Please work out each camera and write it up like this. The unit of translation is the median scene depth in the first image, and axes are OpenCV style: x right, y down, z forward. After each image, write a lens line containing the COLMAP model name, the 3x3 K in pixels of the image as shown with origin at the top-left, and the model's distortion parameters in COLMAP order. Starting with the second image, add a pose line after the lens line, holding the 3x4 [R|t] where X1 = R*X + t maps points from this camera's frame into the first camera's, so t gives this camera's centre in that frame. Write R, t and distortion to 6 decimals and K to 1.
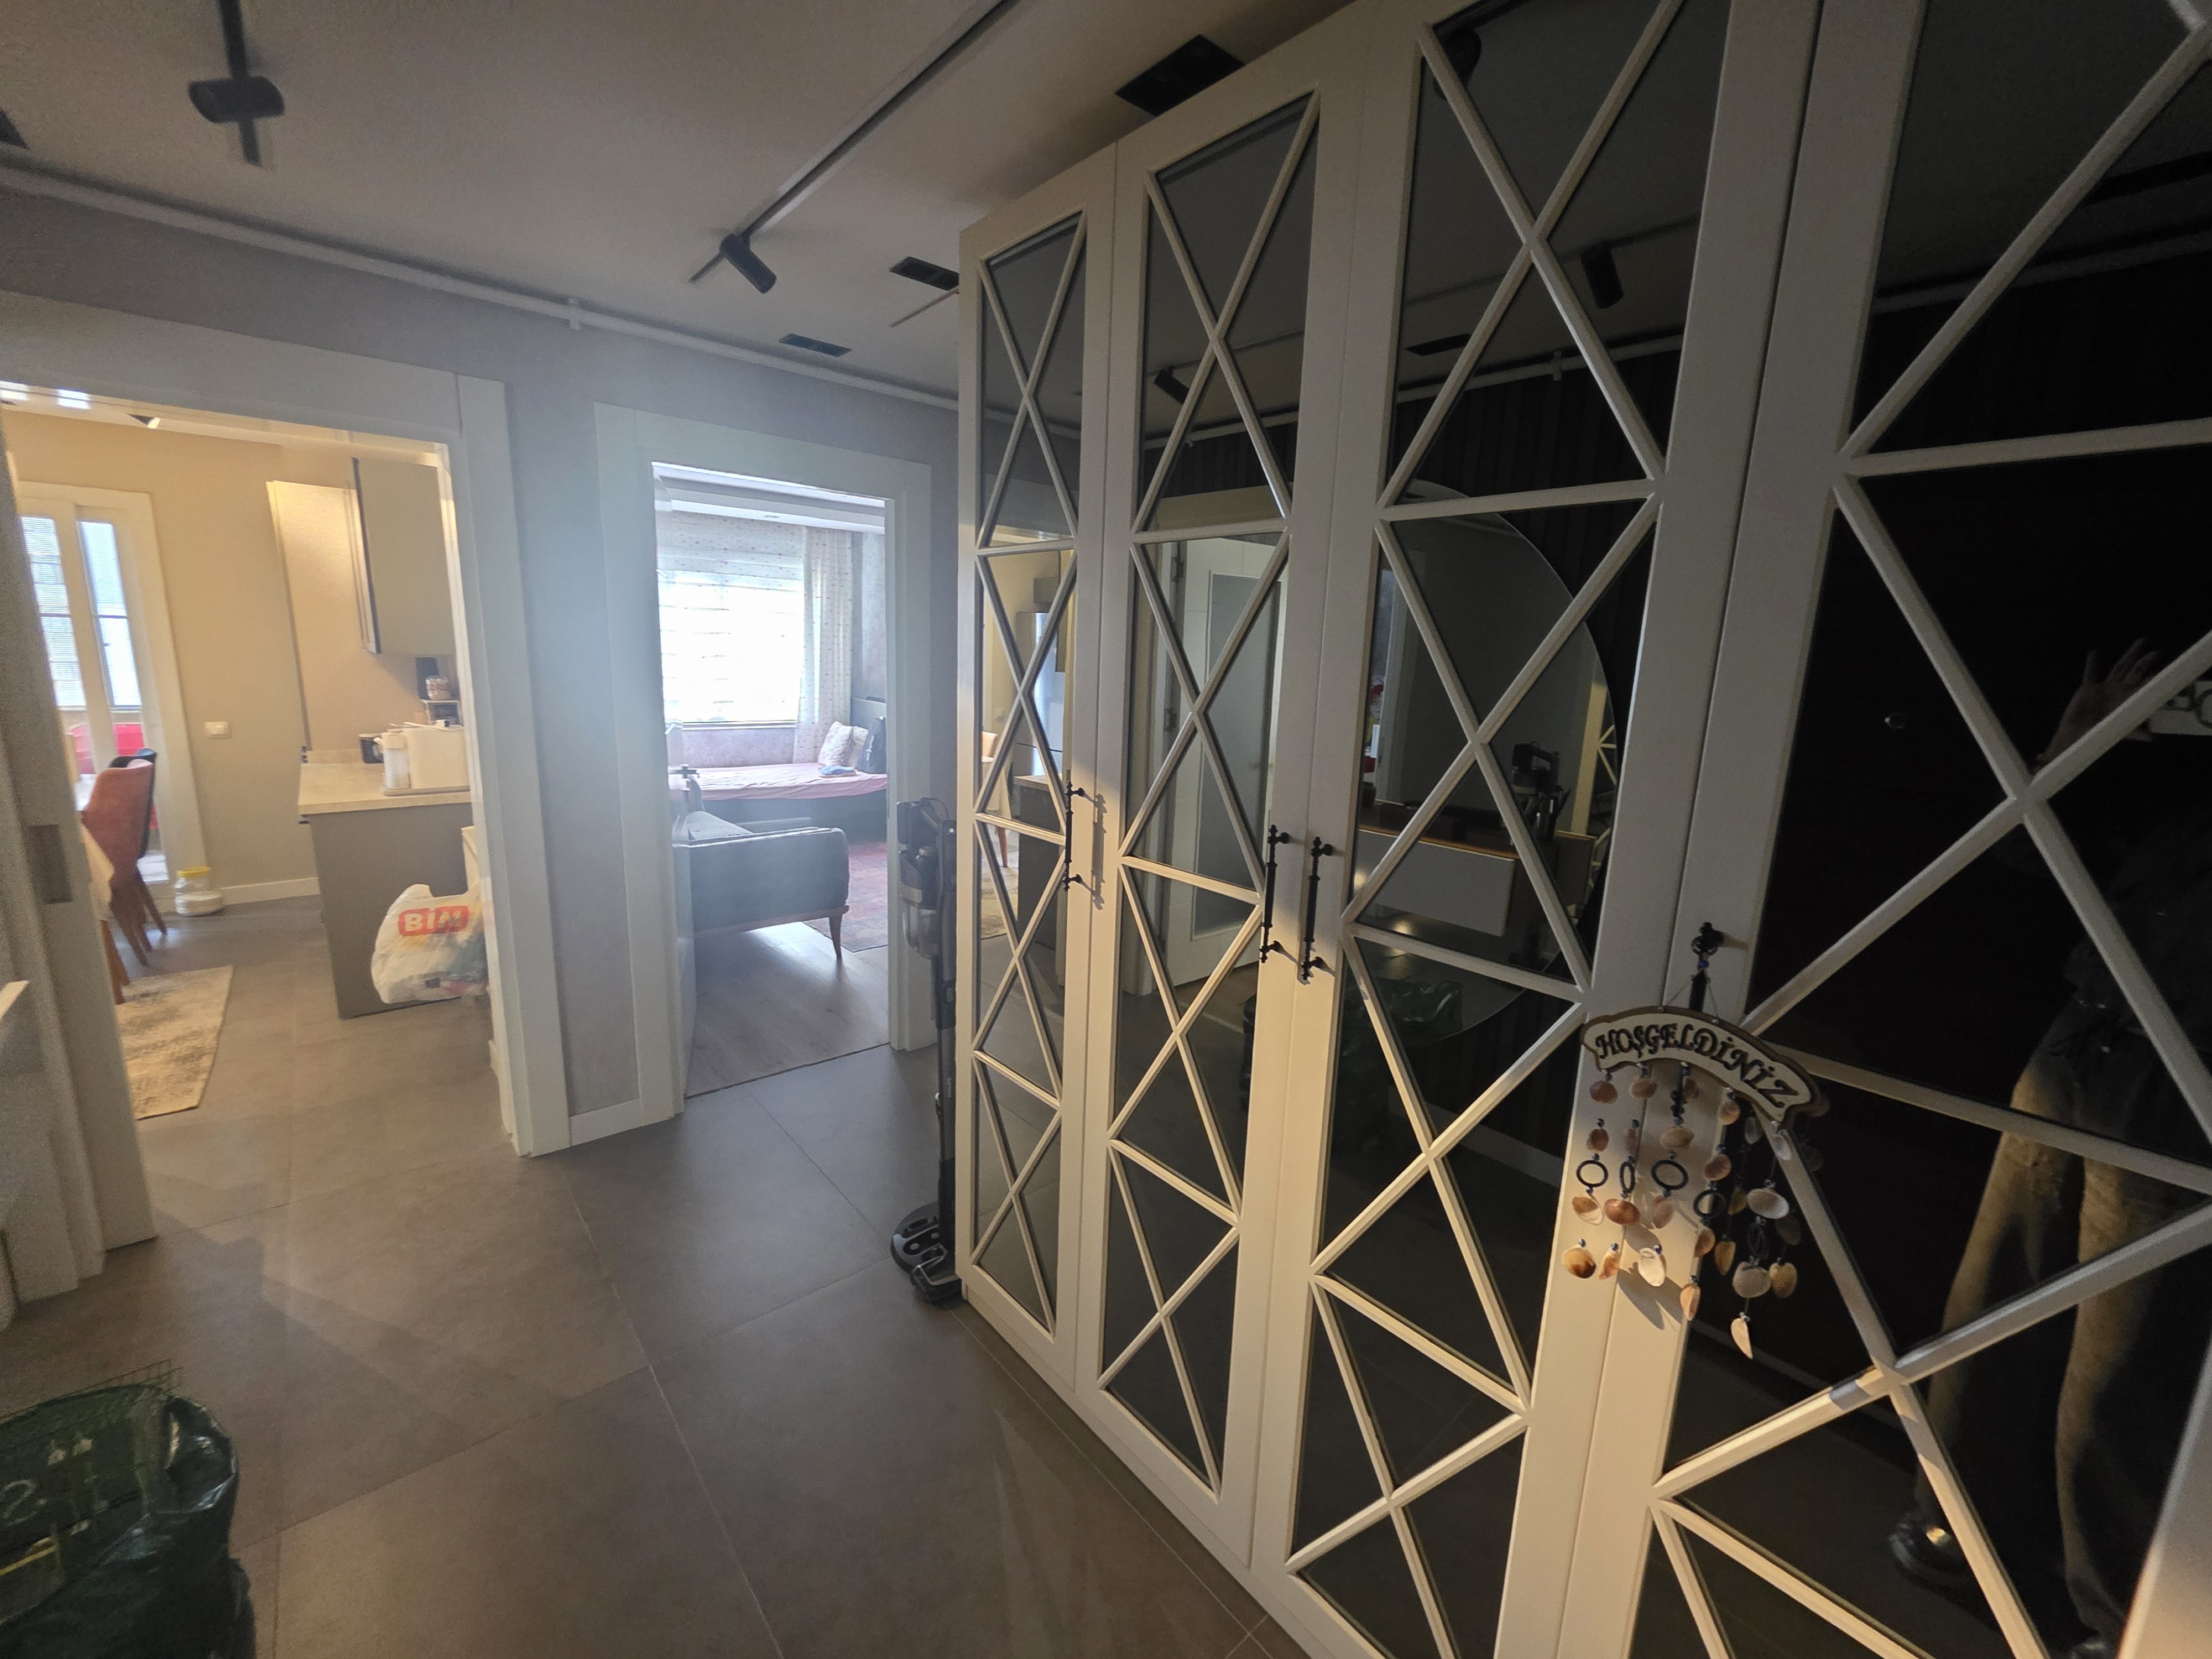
lens RADIAL K [[882.7, 0, 1127.7], [0, 882.7, 816.1], [0, 0, 1]] dist [-0.002116, 0.000219]
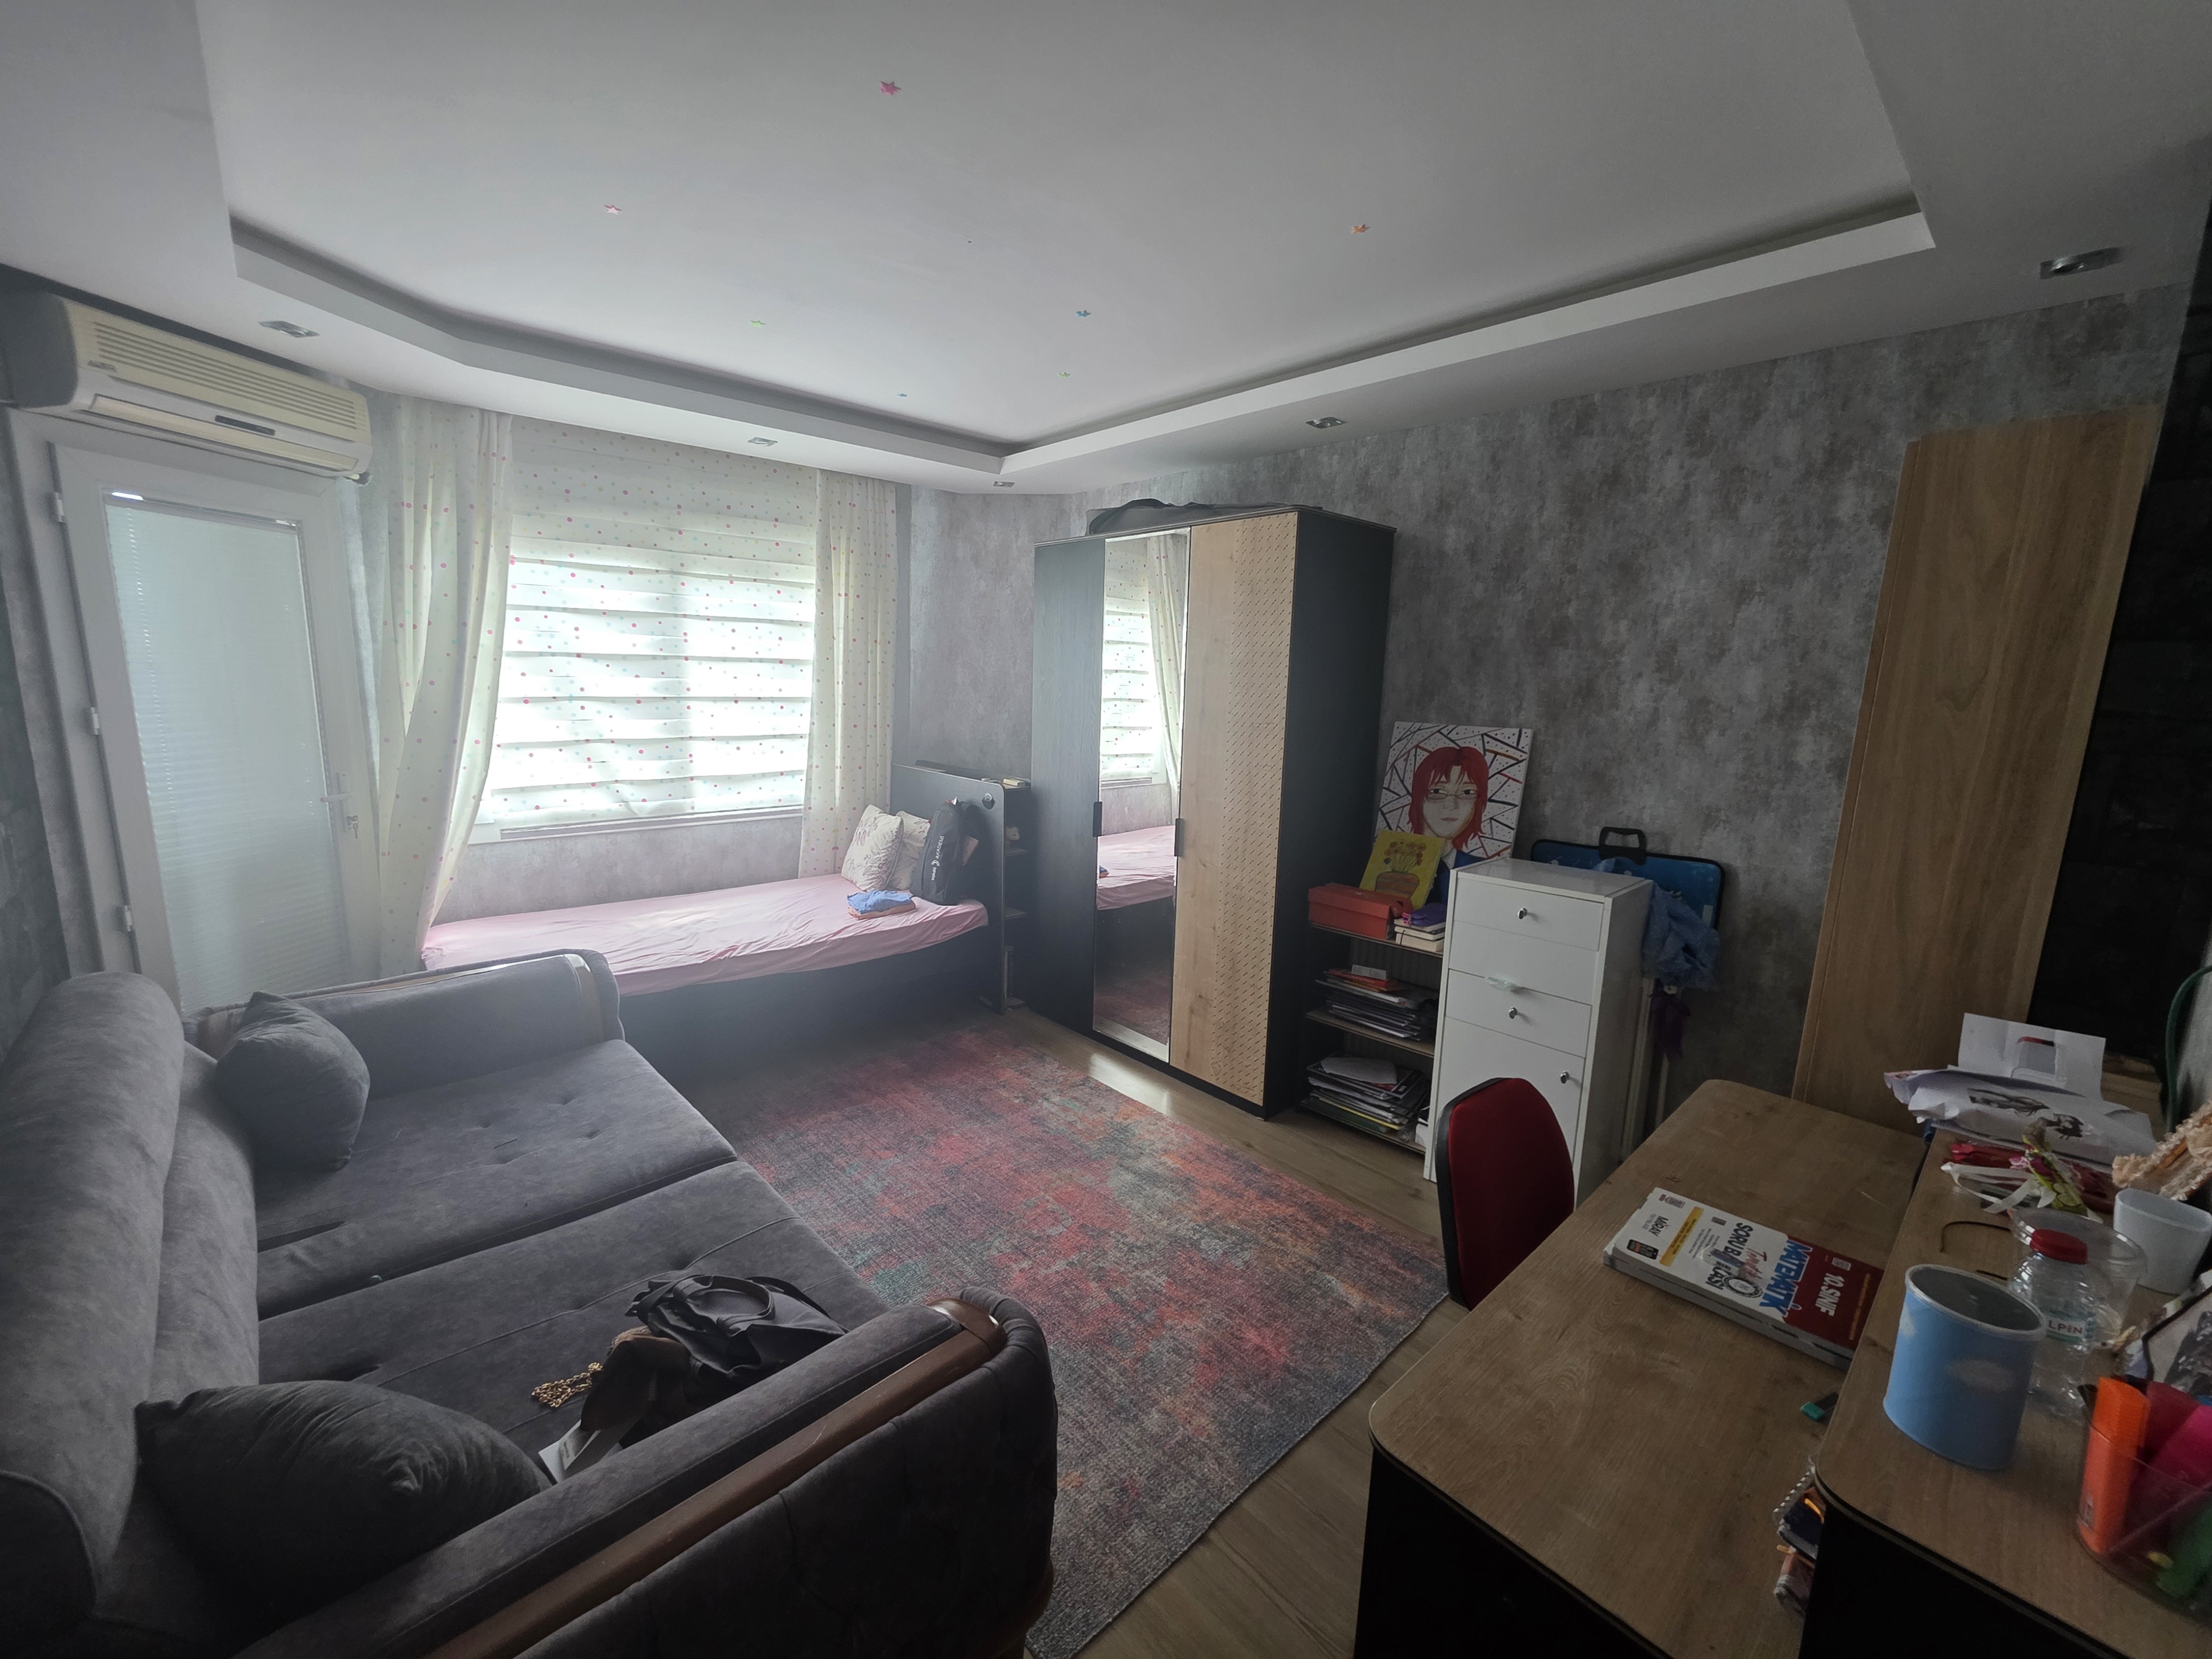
lens RADIAL K [[882.7, 0, 1108.2], [0, 882.7, 824.4], [0, 0, 1]] dist [-0.002116, 0.000219]
pose [[0.999897, -0.014154, -0.002538, -0.706271], [0.014072, 0.999458, -0.029762, -0.308697], [0.002958, 0.029723, 0.999554, 1.707198]]
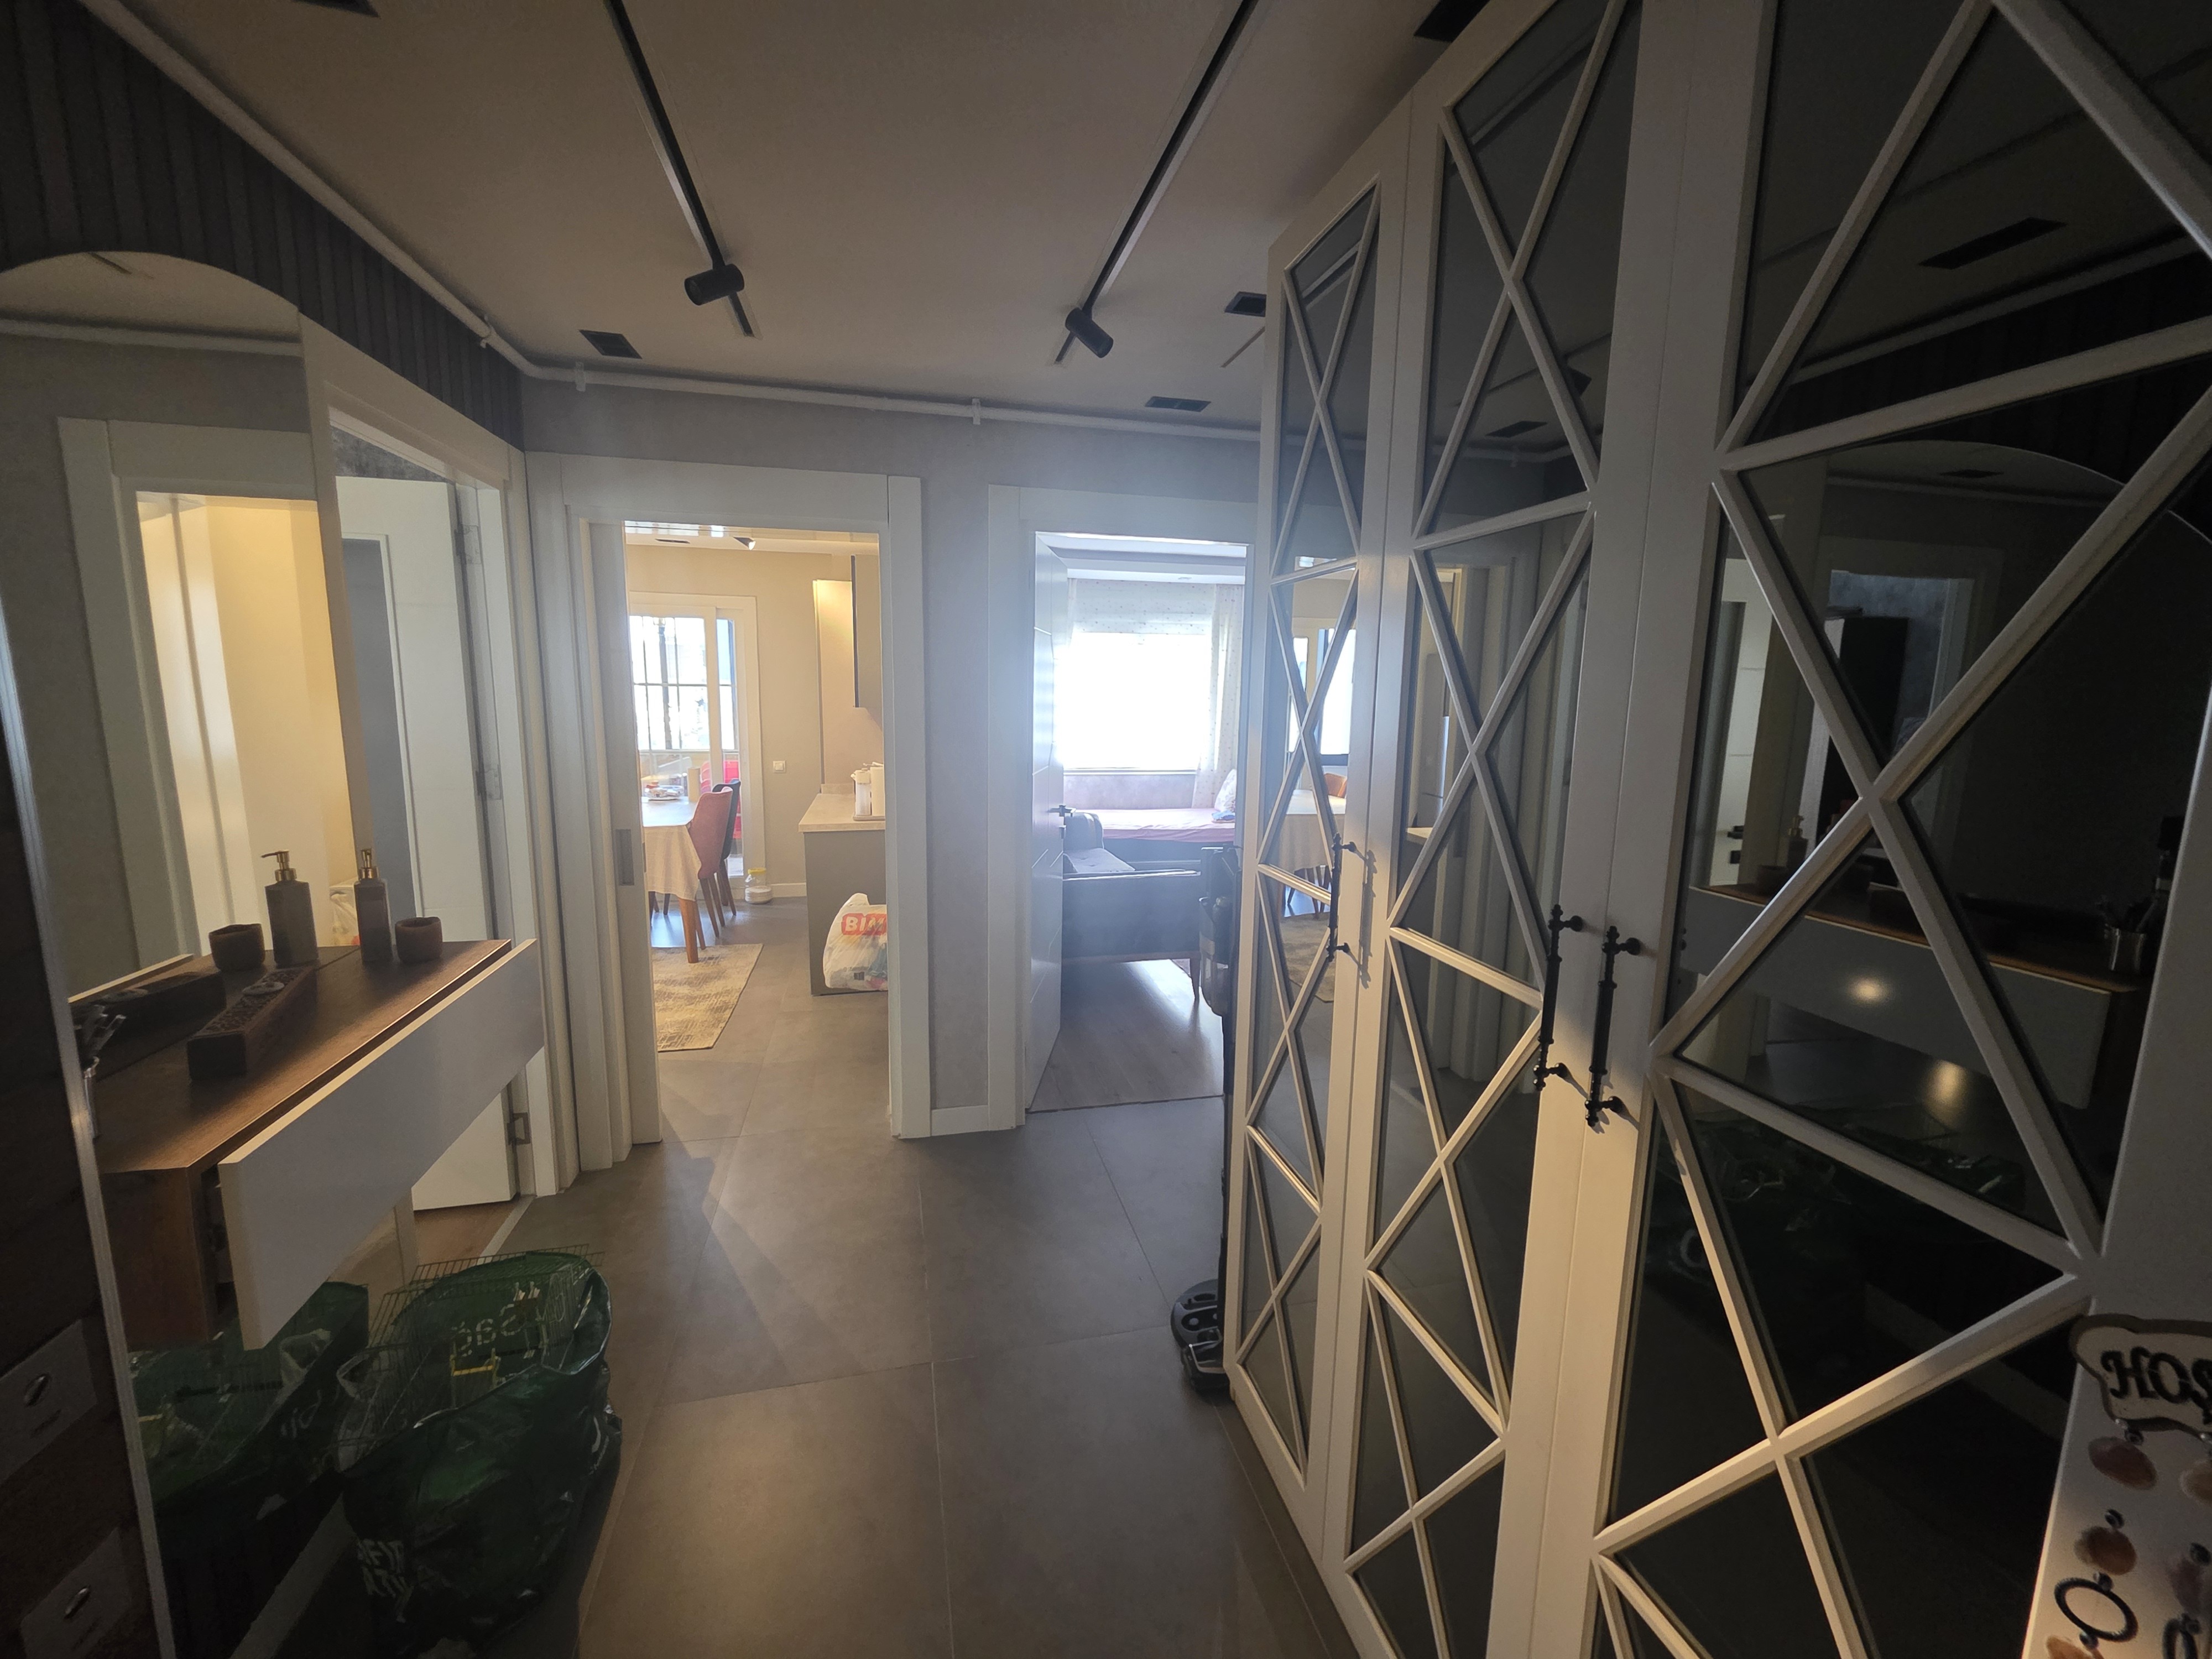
lens RADIAL K [[882.7, 0, 1114.5], [0, 882.7, 818.5], [0, 0, 1]] dist [-0.002116, 0.000219]
pose [[0.886224, 0.042207, -0.461331, 0.104833], [-0.067427, 0.996988, -0.038314, -0.004790], [0.458324, 0.065060, 0.886401, 0.104546]]
